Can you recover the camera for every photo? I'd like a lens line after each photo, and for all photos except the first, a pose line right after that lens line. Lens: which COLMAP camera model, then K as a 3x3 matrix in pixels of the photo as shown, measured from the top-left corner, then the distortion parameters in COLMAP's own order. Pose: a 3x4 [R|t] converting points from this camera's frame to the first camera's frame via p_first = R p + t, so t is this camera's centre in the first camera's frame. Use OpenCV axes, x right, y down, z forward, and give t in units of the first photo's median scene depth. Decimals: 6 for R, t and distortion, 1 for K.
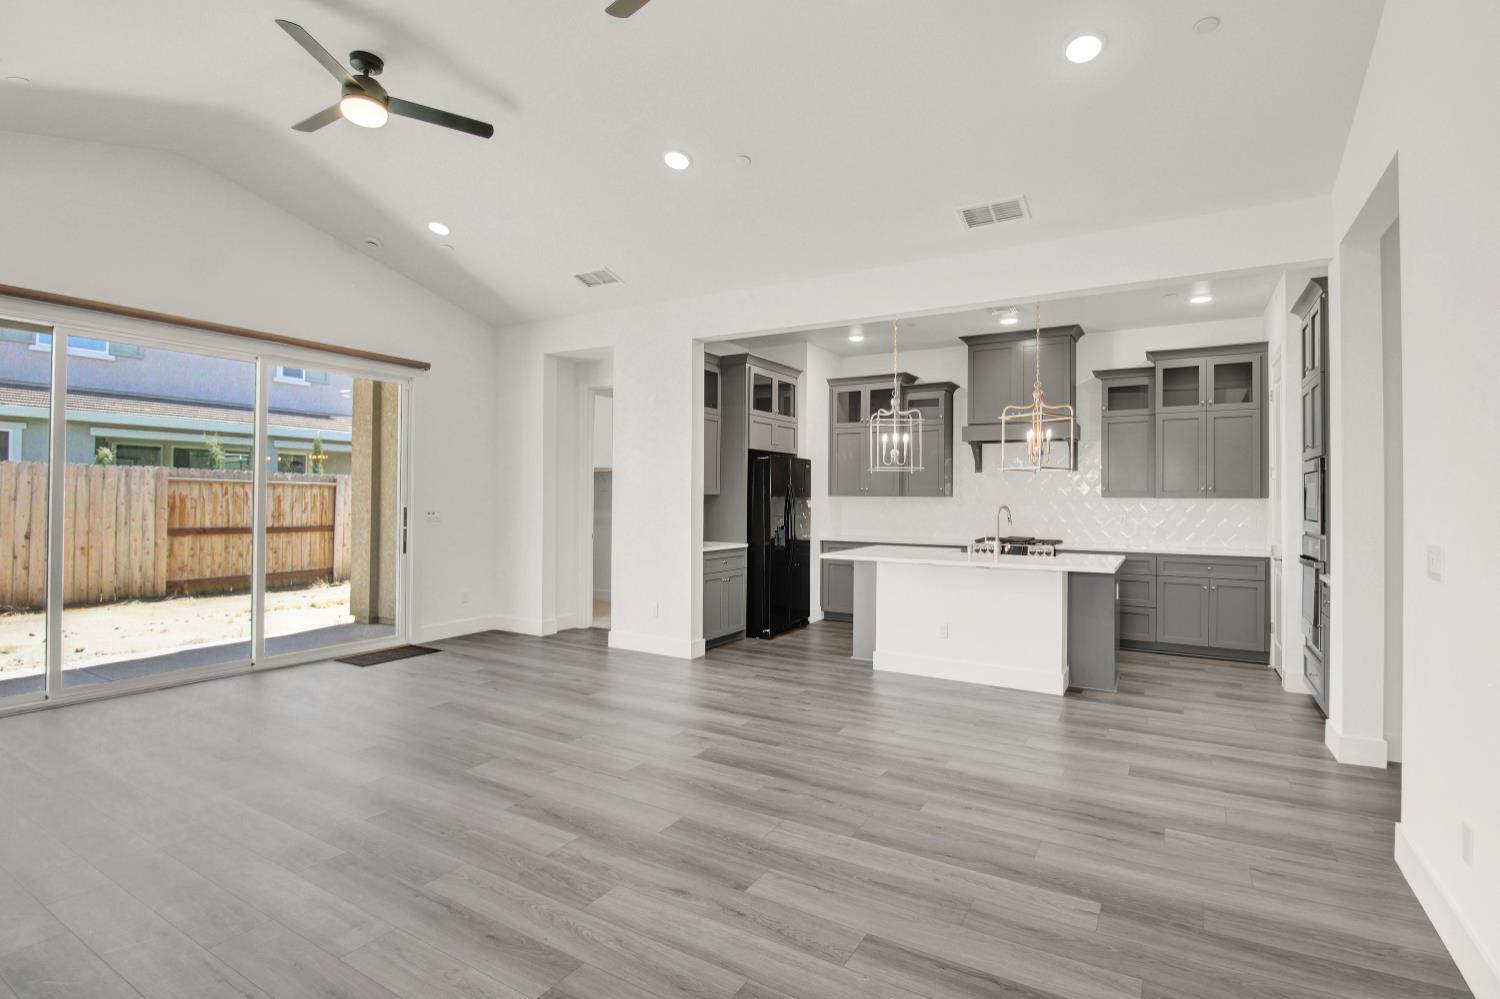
lens RADIAL K [[712.4, 0, 756.5], [0, 712.4, 490.1], [0, 0, 1]] dist [-0.002222, -0.012187]
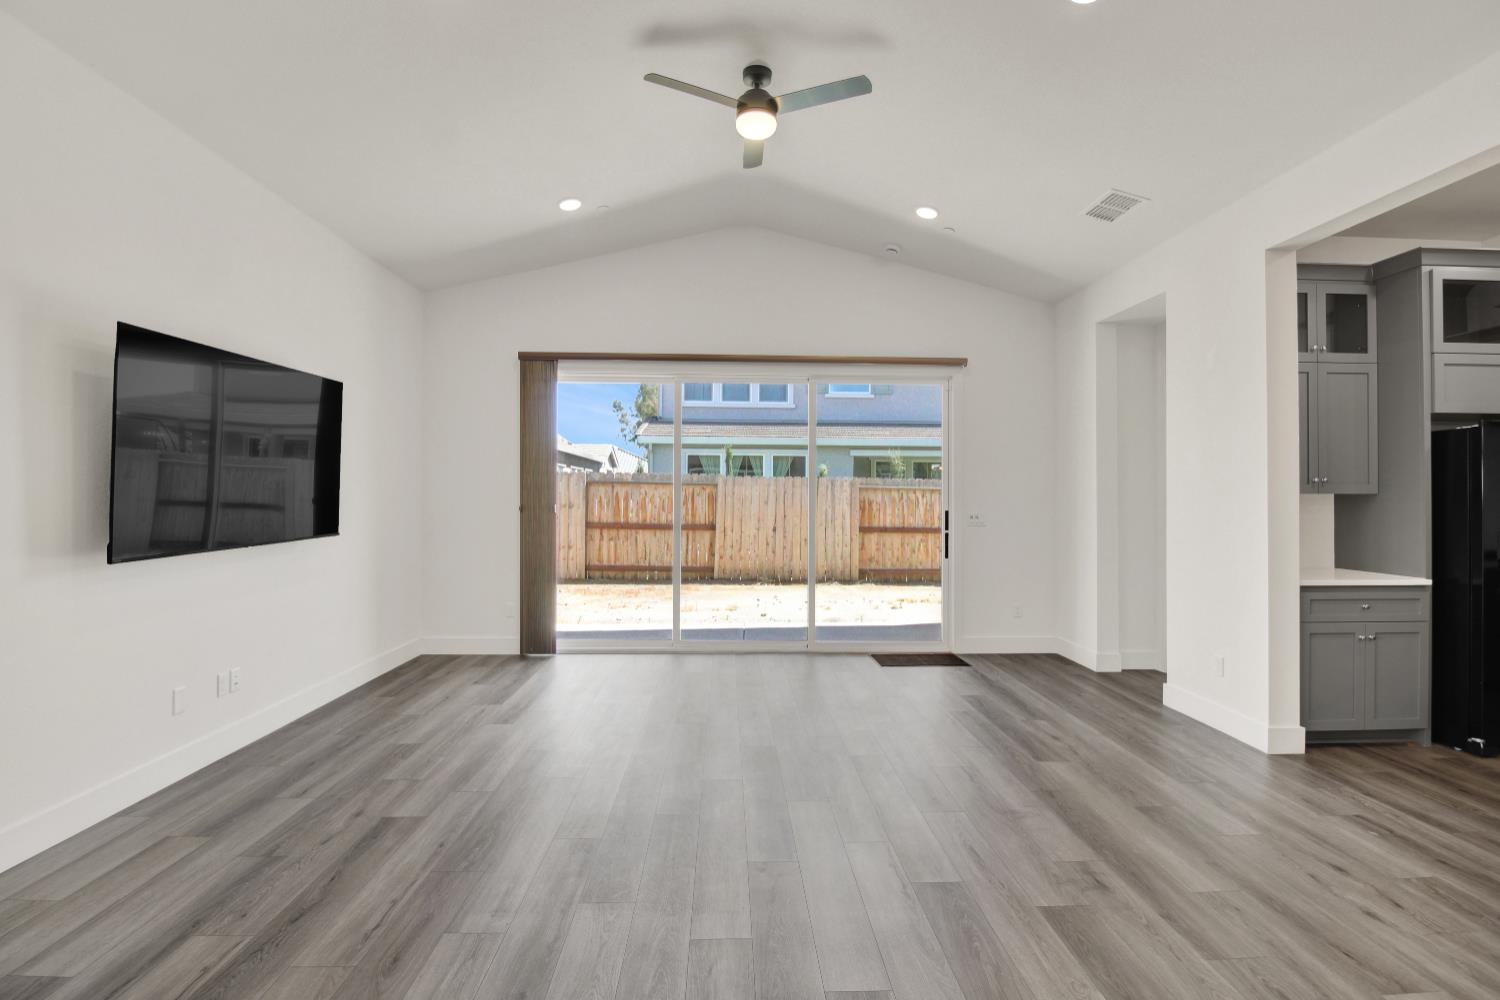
lens RADIAL K [[712.4, 0, 758.3], [0, 712.4, 488.6], [0, 0, 1]] dist [-0.002222, -0.012187]
pose [[0.544468, -0.017308, -0.838603, 0.227903], [0.009088, 0.999850, -0.014736, 0.007924], [0.838732, 0.000402, 0.544544, 0.328663]]
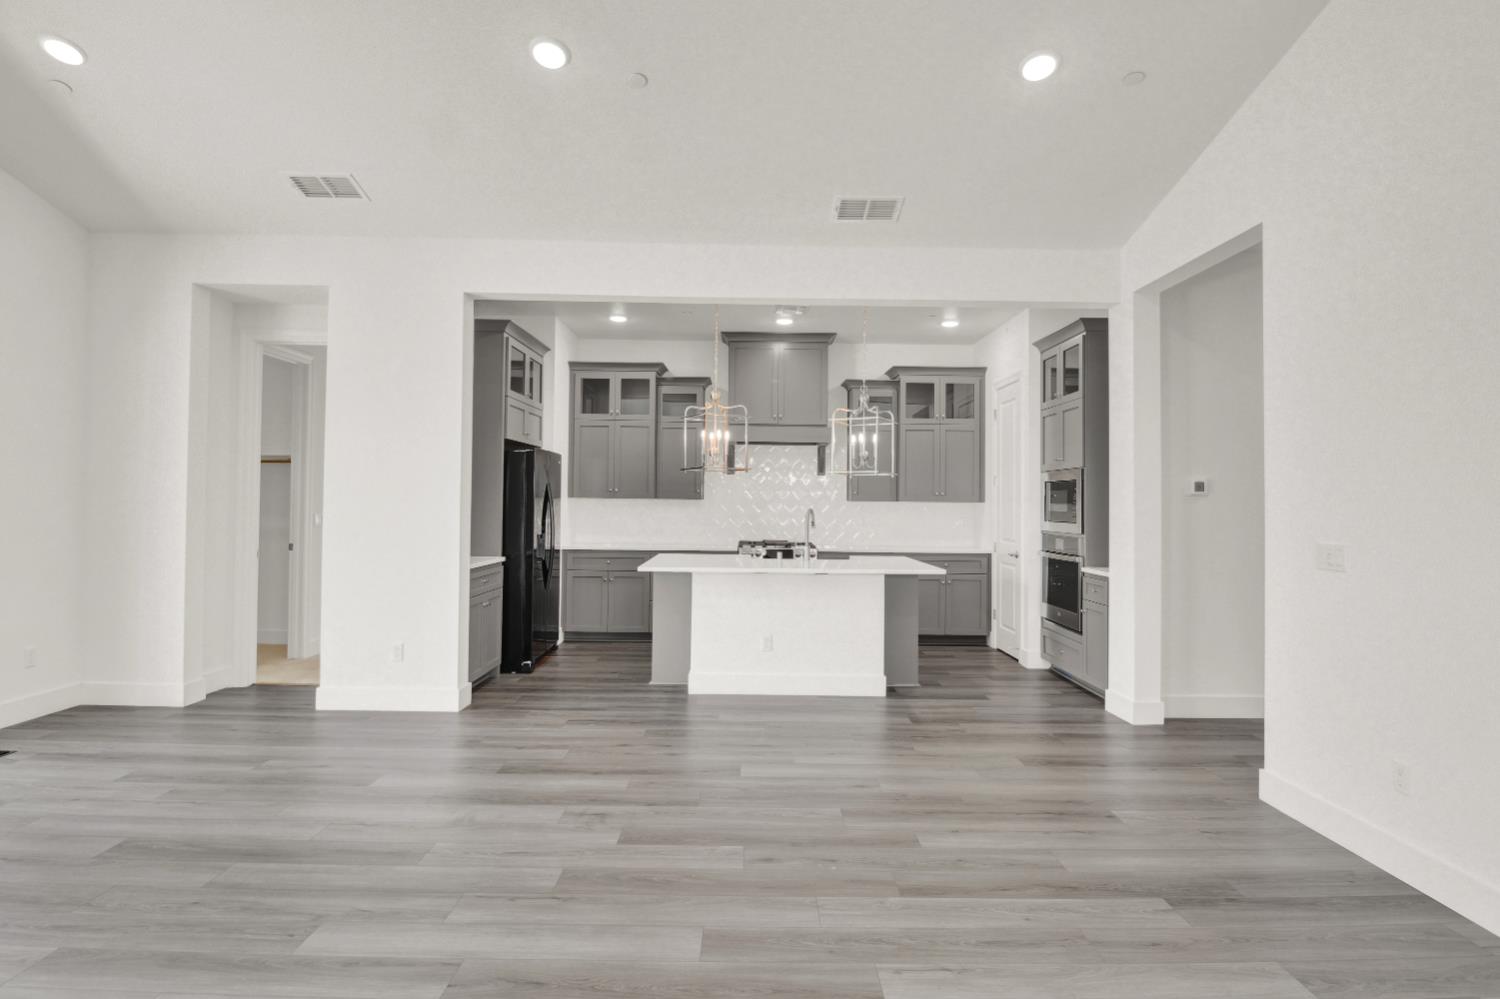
lens RADIAL K [[747.7, 0, 756.3], [0, 747.7, 487.7], [0, 0, 1]] dist [-0.001751, -0.010131]
pose [[0.857371, 0.013013, 0.514534, -0.276816], [-0.010949, 0.999915, -0.007045, 0.000108], [-0.514582, 0.000406, 0.857441, 0.177841]]
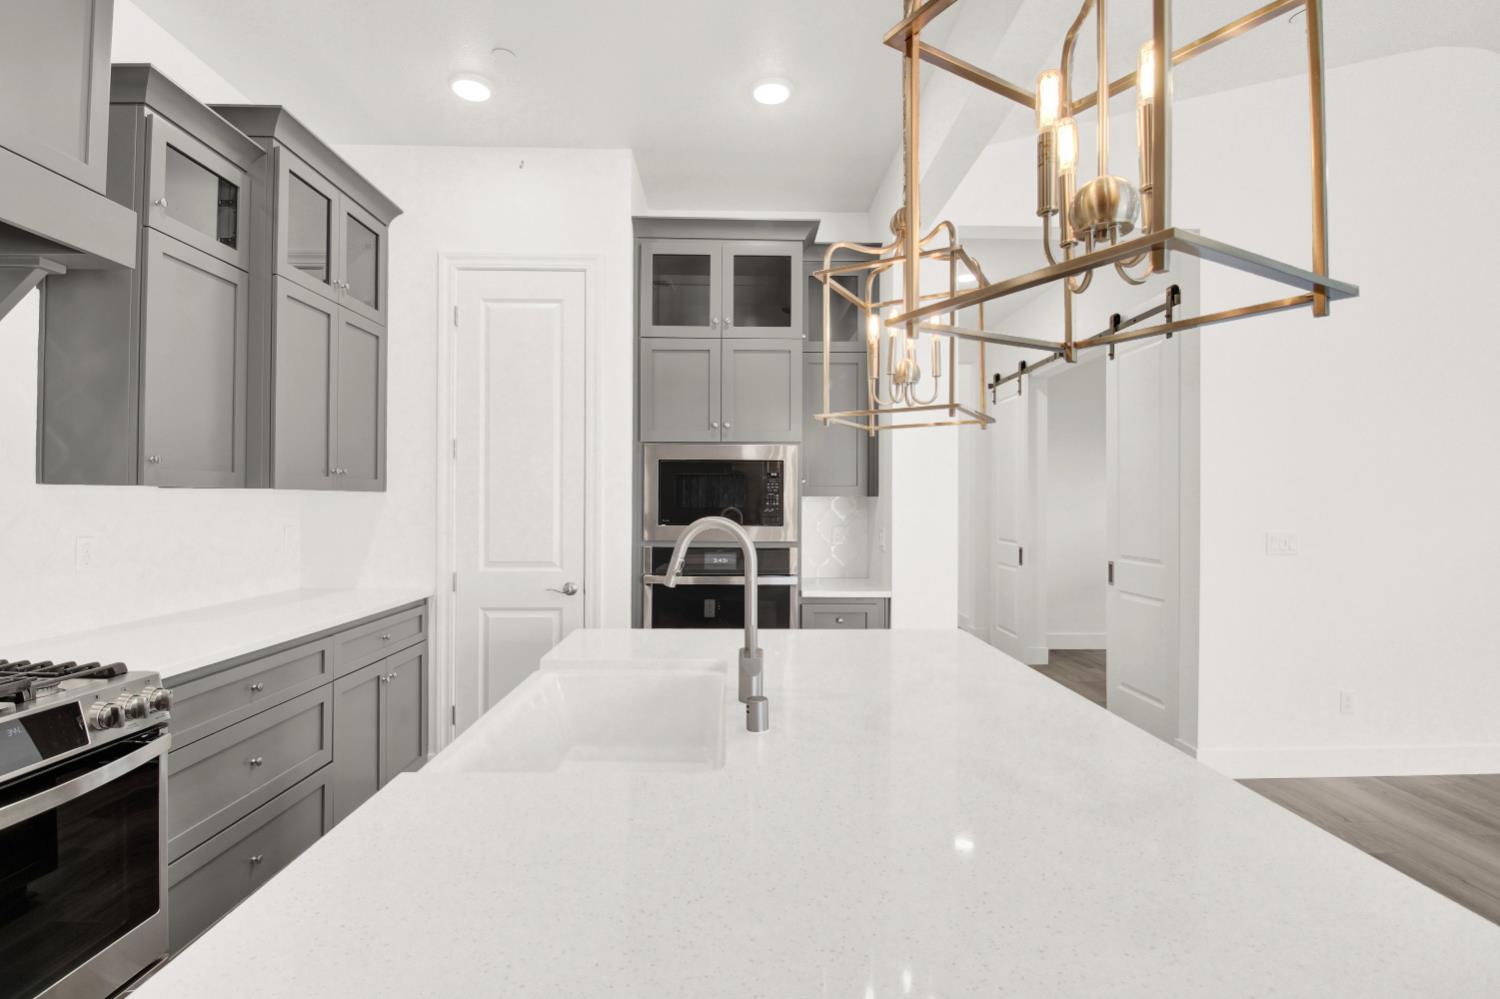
lens RADIAL K [[725.8, 0, 734.5], [0, 725.8, 496.6], [0, 0, 1]] dist [0.001876, -0.012717]
pose [[-0.505647, -0.001120, 0.862739, 0.111522], [-0.016637, 0.999826, -0.008453, 0.017801], [-0.862580, -0.018628, -0.505578, 1.283352]]
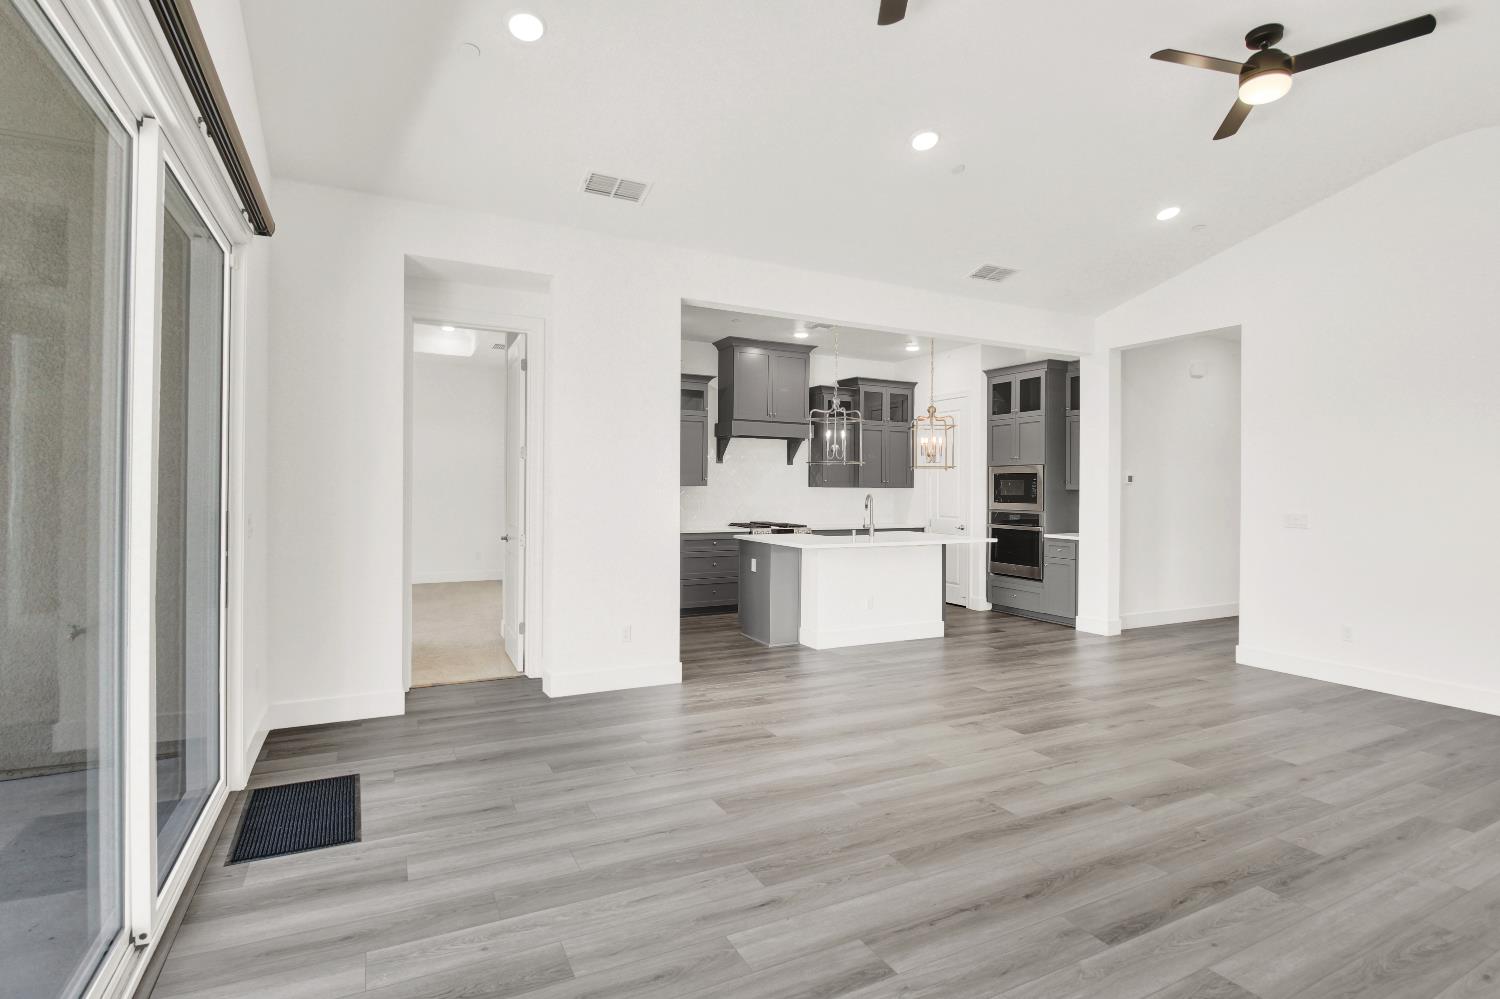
lens RADIAL K [[725.8, 0, 757.2], [0, 725.8, 492.0], [0, 0, 1]] dist [0.001876, -0.012717]
pose [[0.540817, -0.007953, 0.841103, -0.902681], [-0.013963, 0.999733, 0.018431, -0.004454], [-0.841024, -0.021712, 0.540561, 0.553986]]
